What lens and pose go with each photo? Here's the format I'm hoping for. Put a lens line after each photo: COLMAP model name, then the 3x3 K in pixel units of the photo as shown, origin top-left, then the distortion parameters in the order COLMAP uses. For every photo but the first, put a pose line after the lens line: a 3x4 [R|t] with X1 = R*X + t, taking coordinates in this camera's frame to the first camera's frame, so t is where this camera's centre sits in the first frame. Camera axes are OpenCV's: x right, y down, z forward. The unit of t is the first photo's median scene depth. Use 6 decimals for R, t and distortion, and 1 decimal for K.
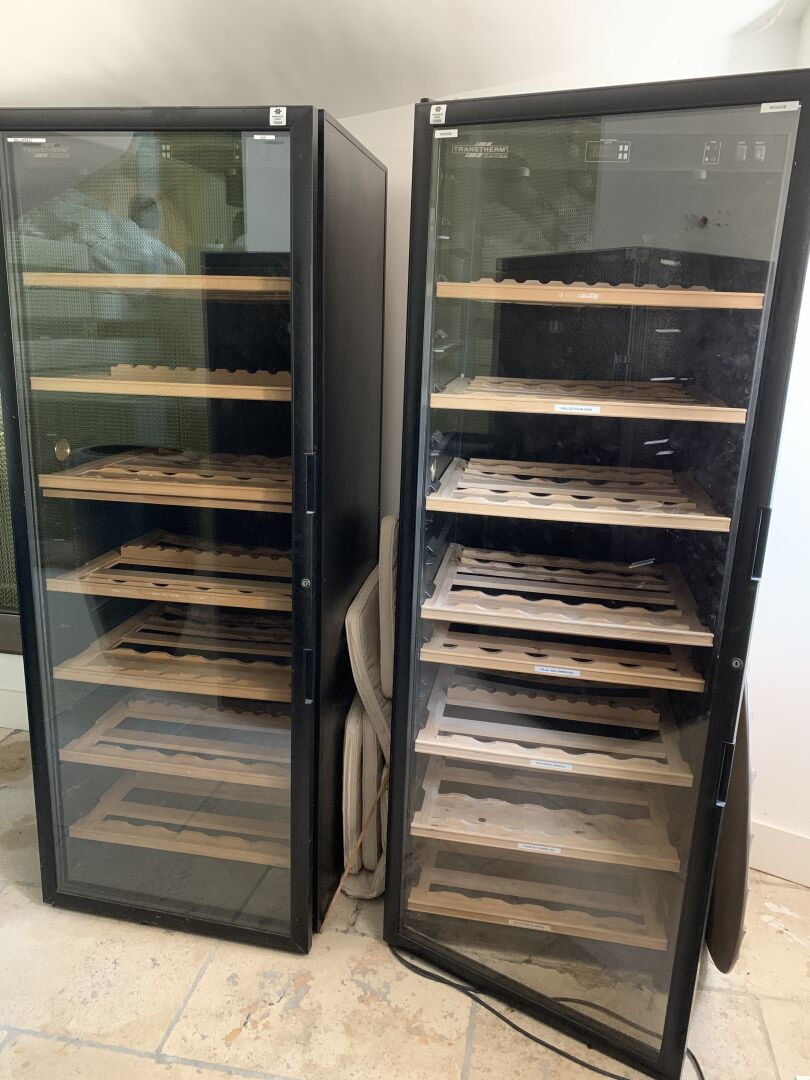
lens RADIAL K [[825.3, 0, 408.6], [0, 825.3, 533.0], [0, 0, 1]] dist [0.027221, -0.030532]
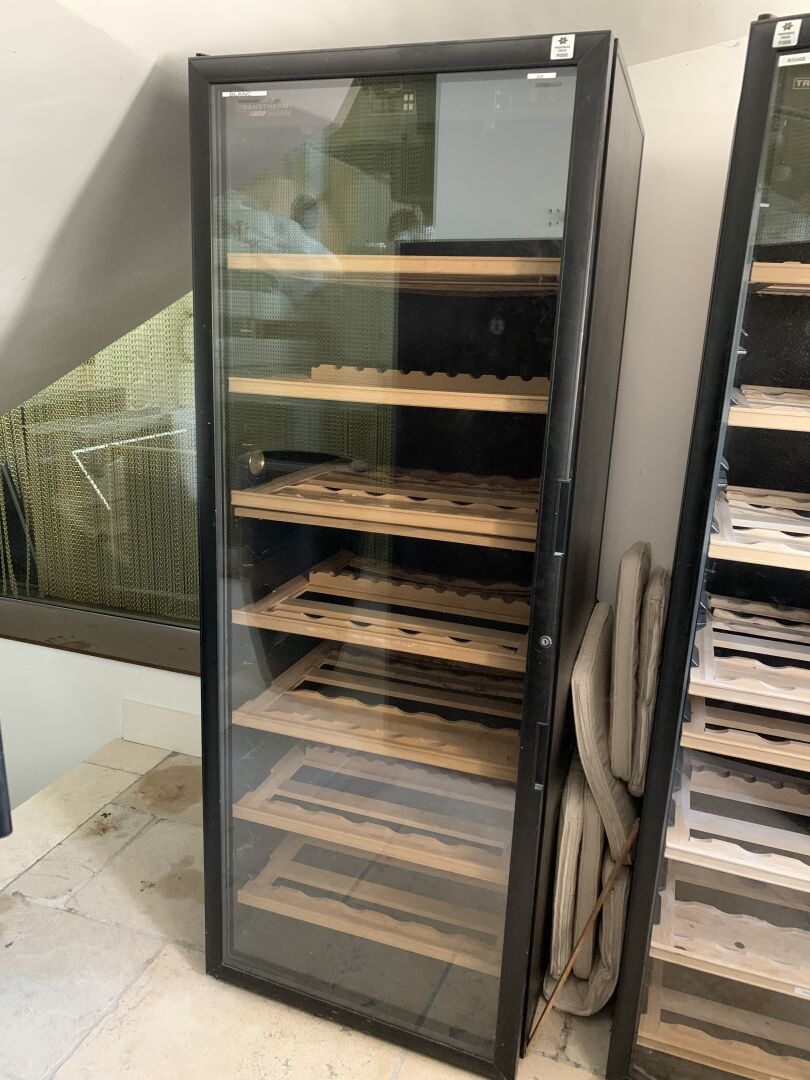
lens RADIAL K [[825.3, 0, 410.3], [0, 825.3, 535.6], [0, 0, 1]] dist [0.027221, -0.030532]
pose [[0.988243, 0.048160, -0.145107, -0.129621], [-0.048695, 0.998814, -0.000136, -0.030762], [0.144929, 0.007200, 0.989416, 0.169896]]
